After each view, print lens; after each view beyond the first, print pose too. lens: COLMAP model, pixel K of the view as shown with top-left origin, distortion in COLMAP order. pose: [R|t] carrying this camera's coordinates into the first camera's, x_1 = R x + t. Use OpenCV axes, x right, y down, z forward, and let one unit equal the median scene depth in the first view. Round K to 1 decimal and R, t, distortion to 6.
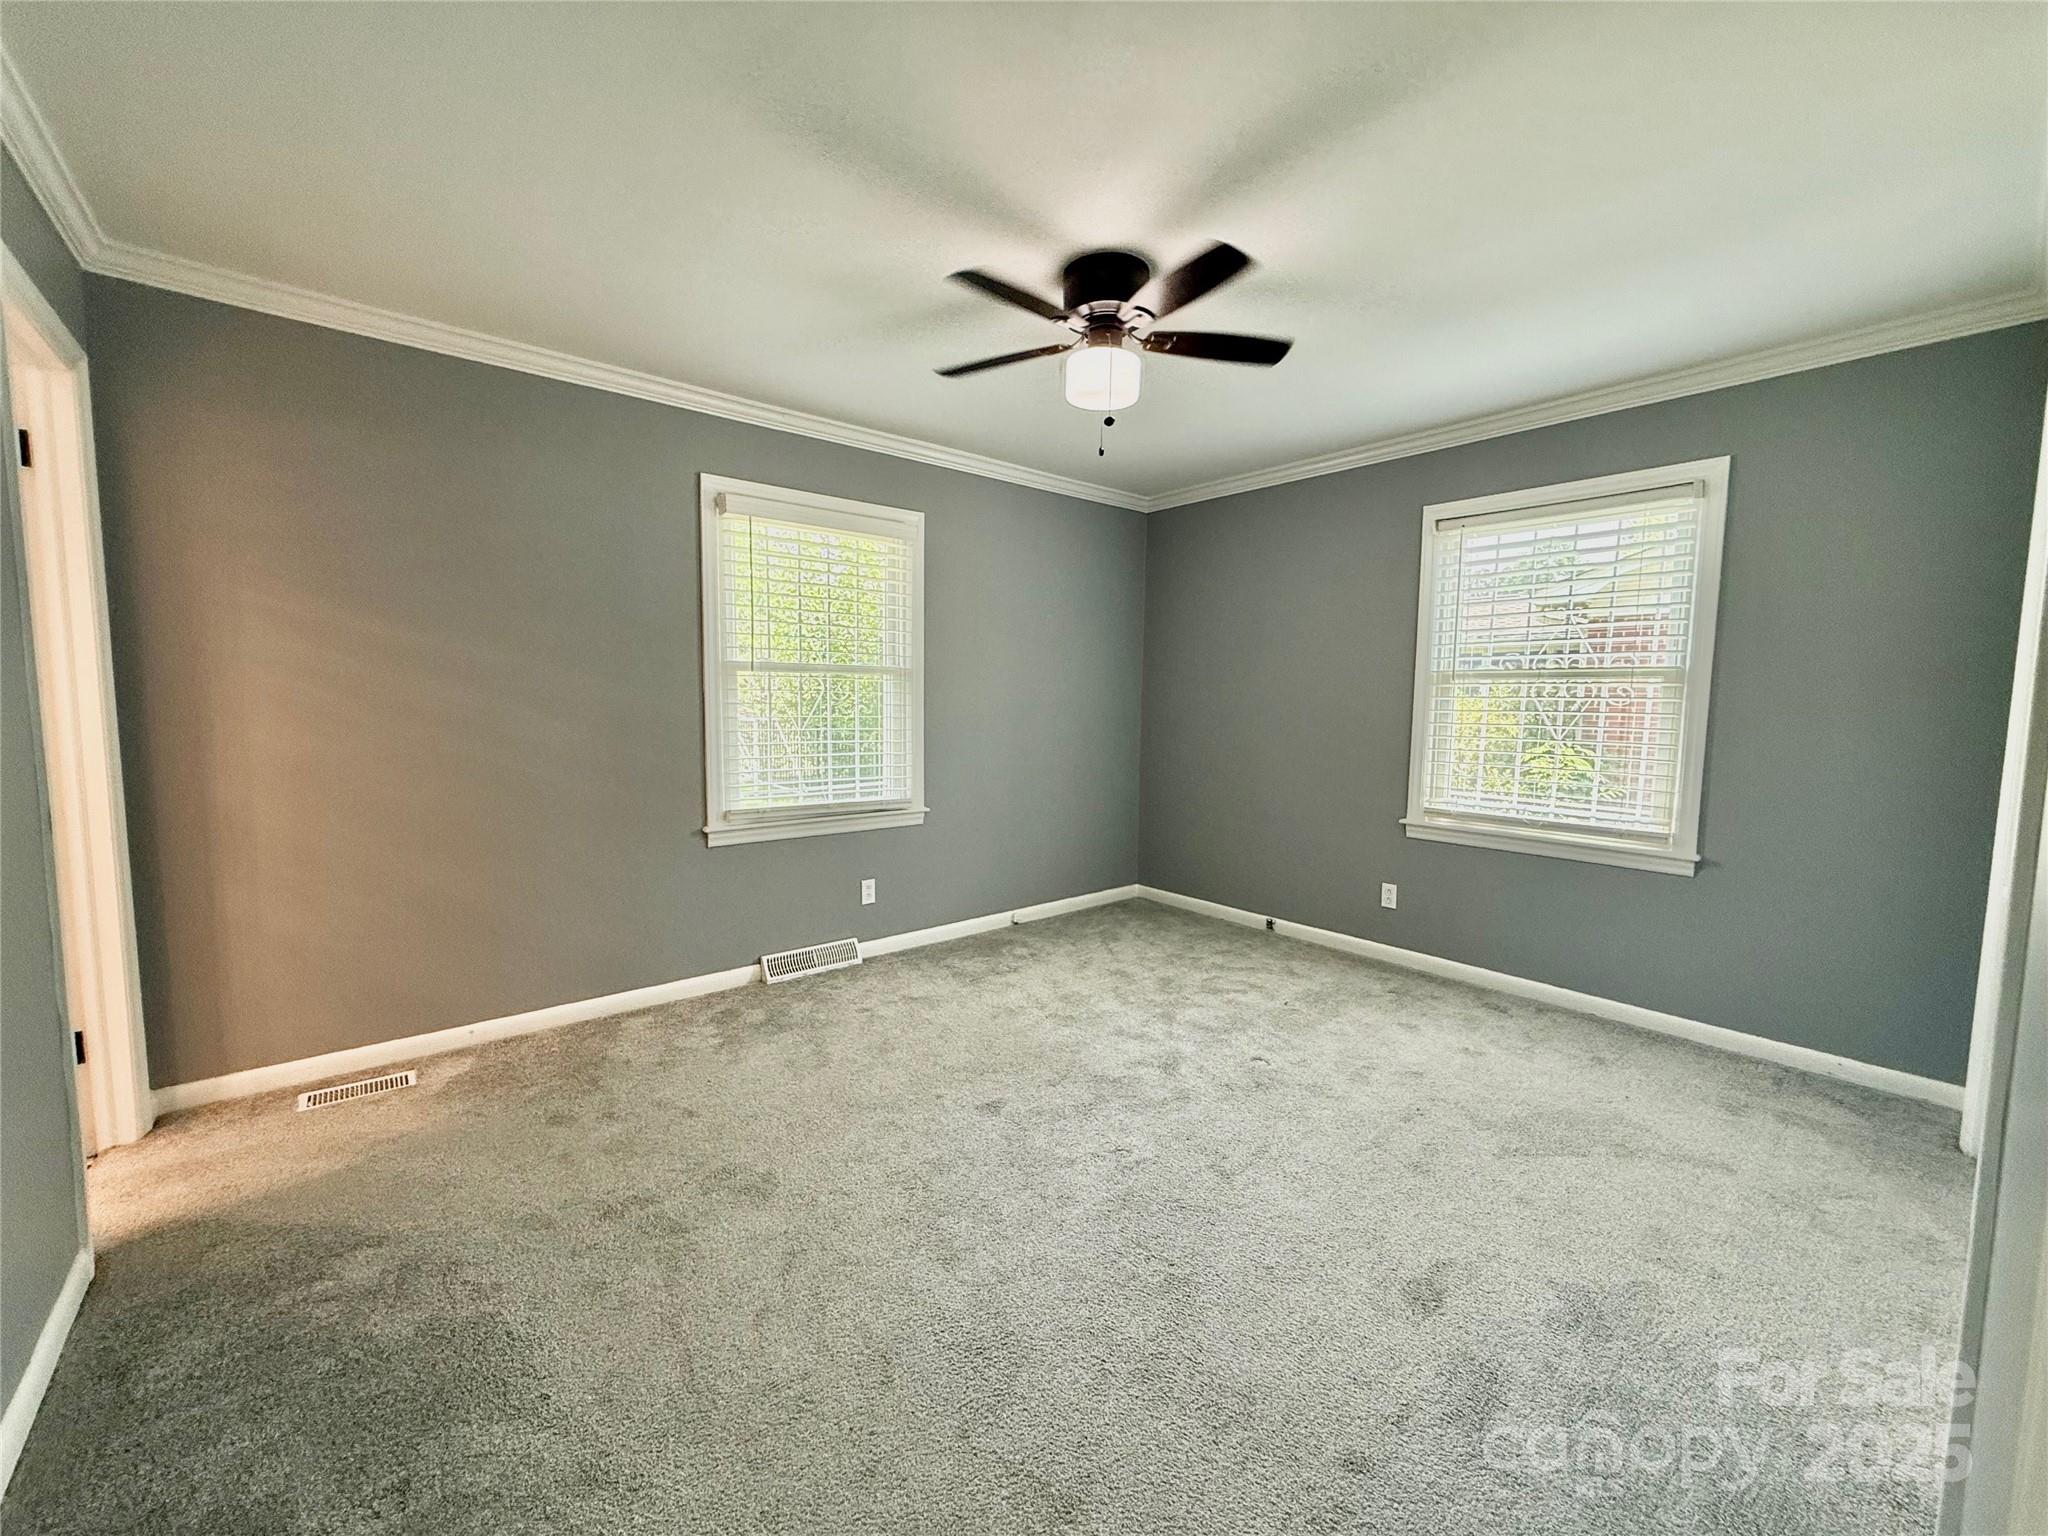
lens RADIAL K [[824.8, 0, 1024.0], [0, 824.8, 768.0], [0, 0, 1]] dist [-0.000446, -0.000199]
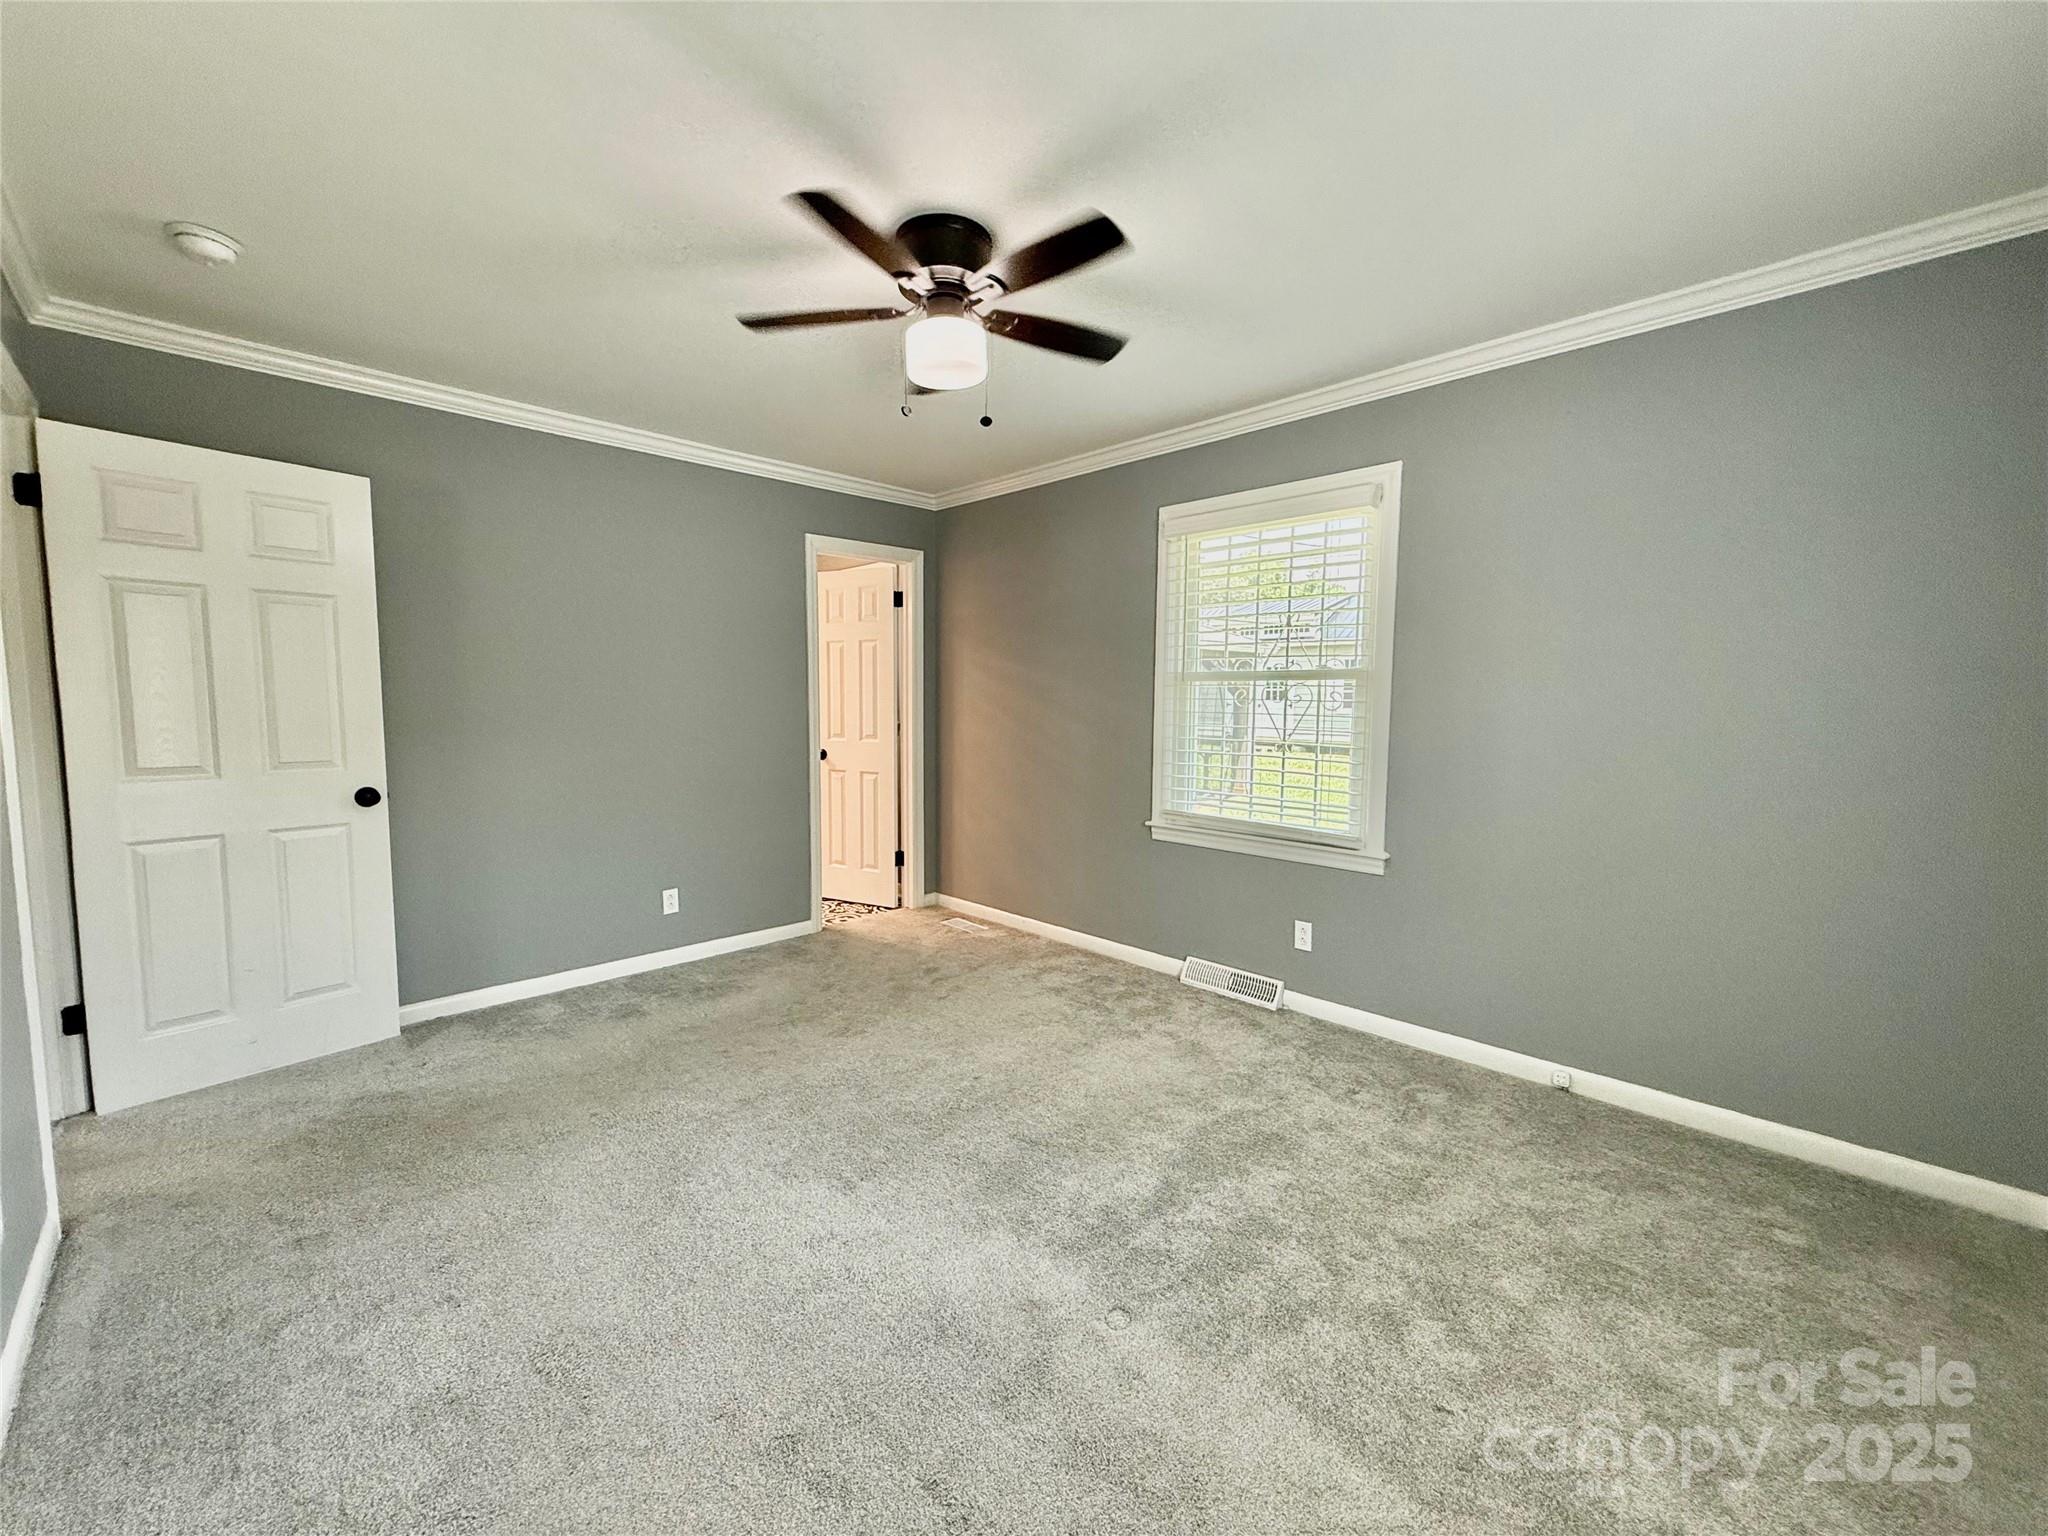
lens RADIAL K [[824.8, 0, 1024.0], [0, 824.8, 768.0], [0, 0, 1]] dist [-0.000446, -0.000199]
pose [[0.062040, 0.069200, -0.995672, 0.713086], [-0.094923, 0.993481, 0.063133, -0.054171], [0.993550, 0.090595, 0.068204, 0.729314]]
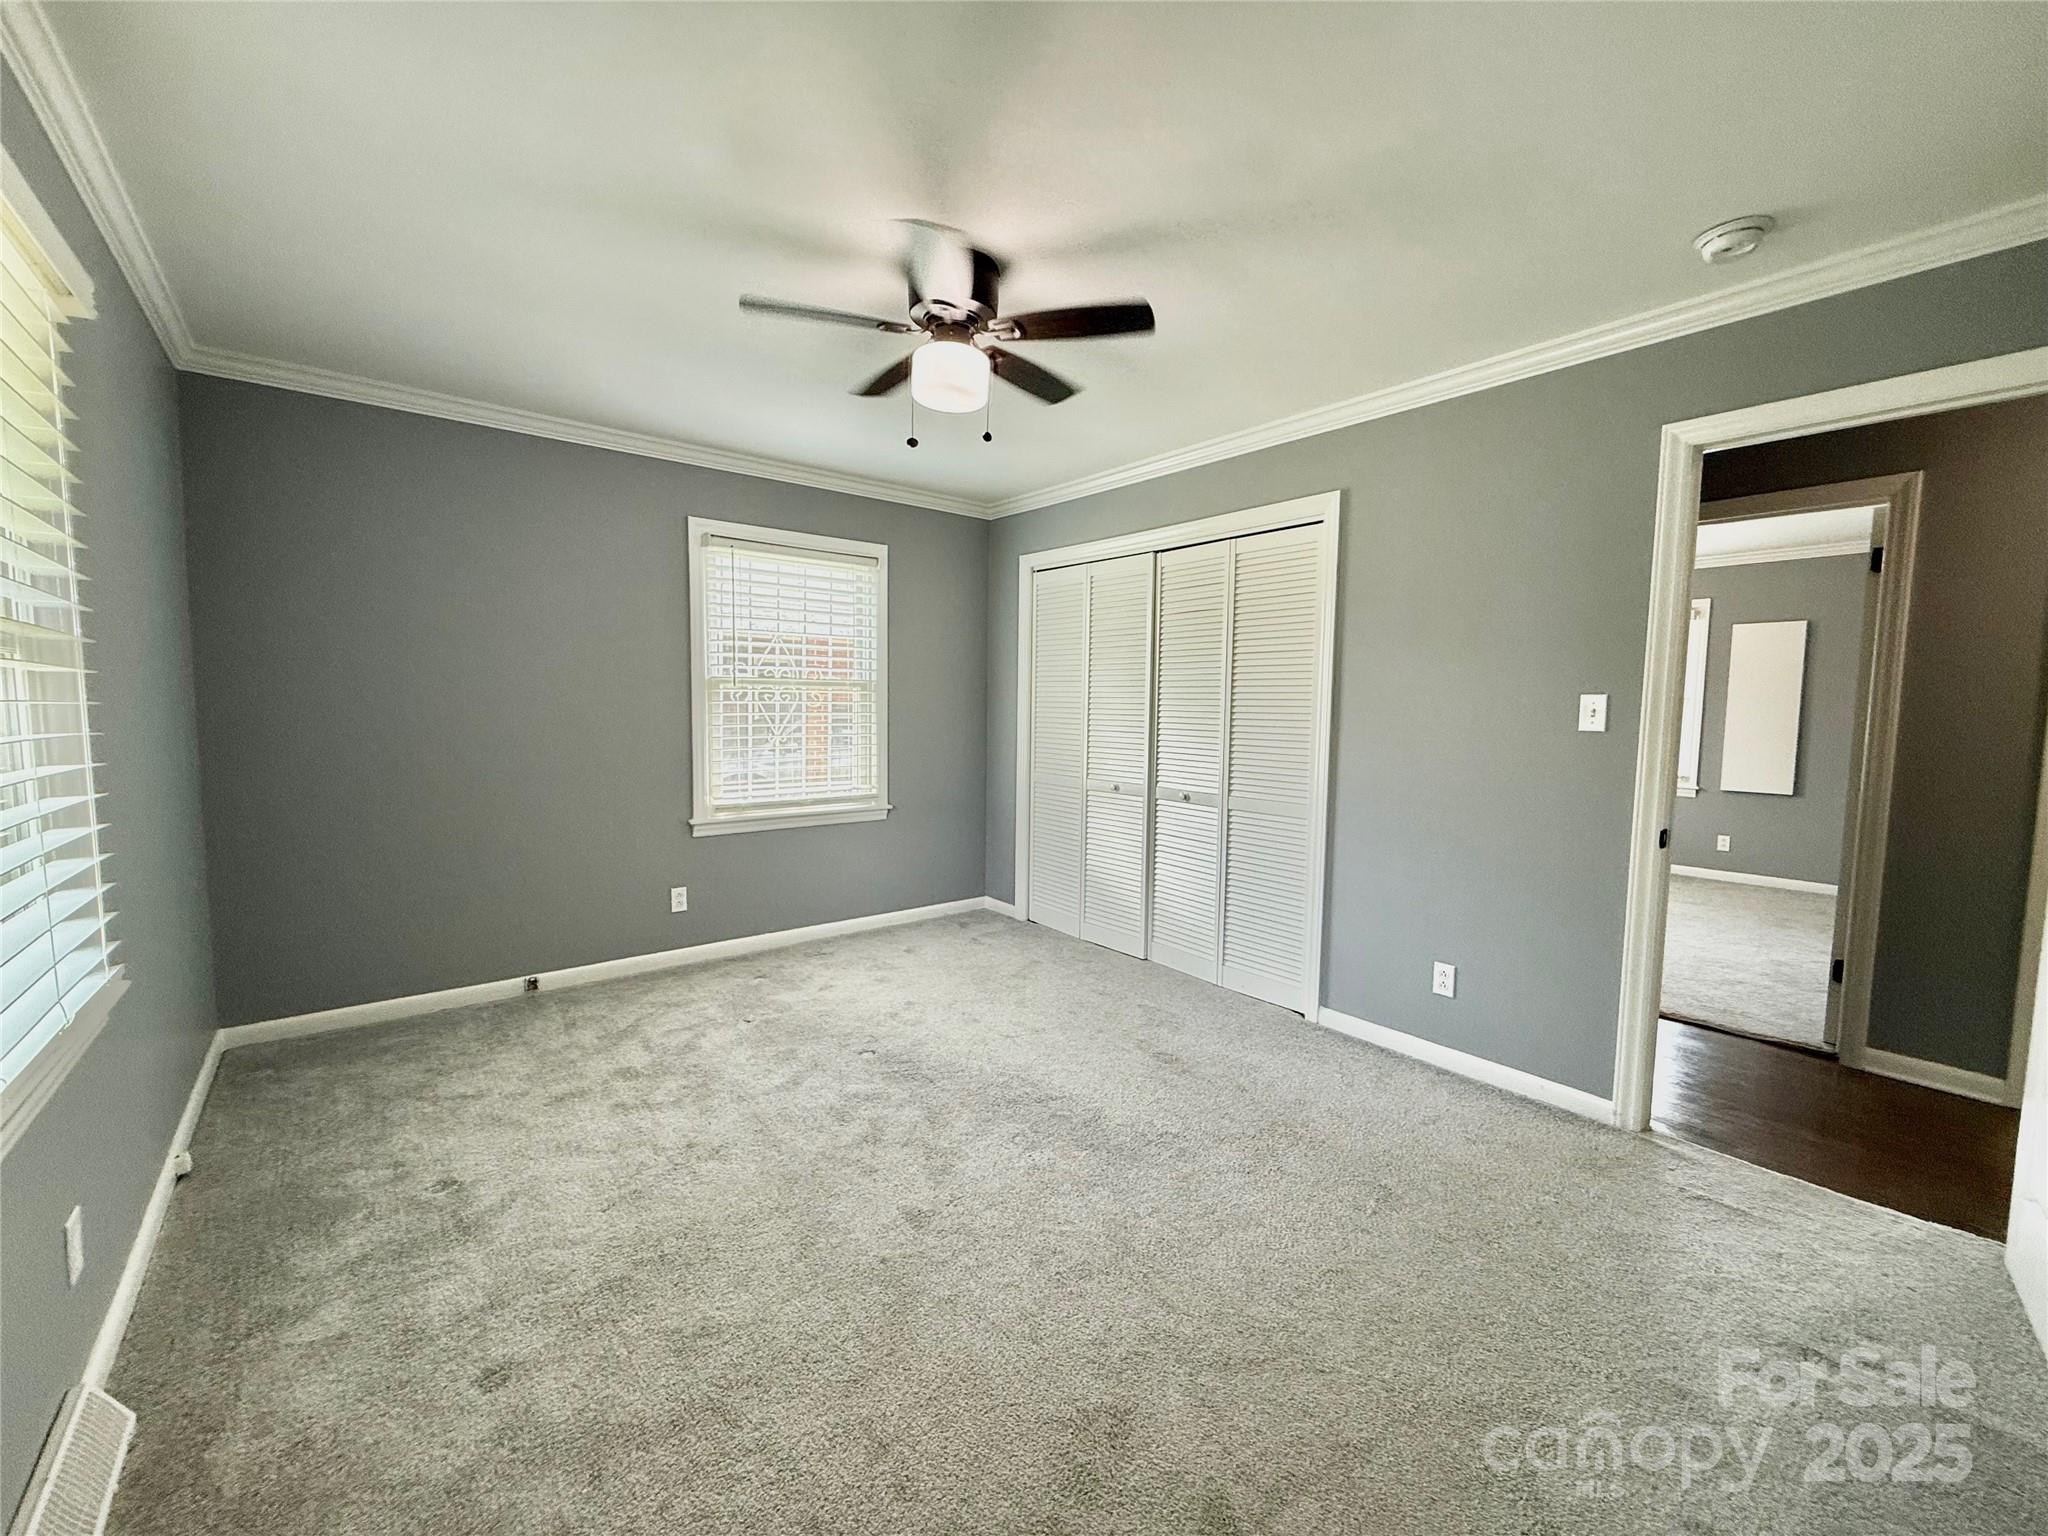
lens RADIAL K [[804.3, 0, 1024.0], [0, 804.3, 768.0], [0, 0, 1]] dist [-0.001873, -0.000117]
pose [[0.021704, -0.093706, 0.995363, -0.587111], [0.079465, 0.992610, 0.091714, -0.069838], [-0.996601, 0.077106, 0.028990, 0.629666]]
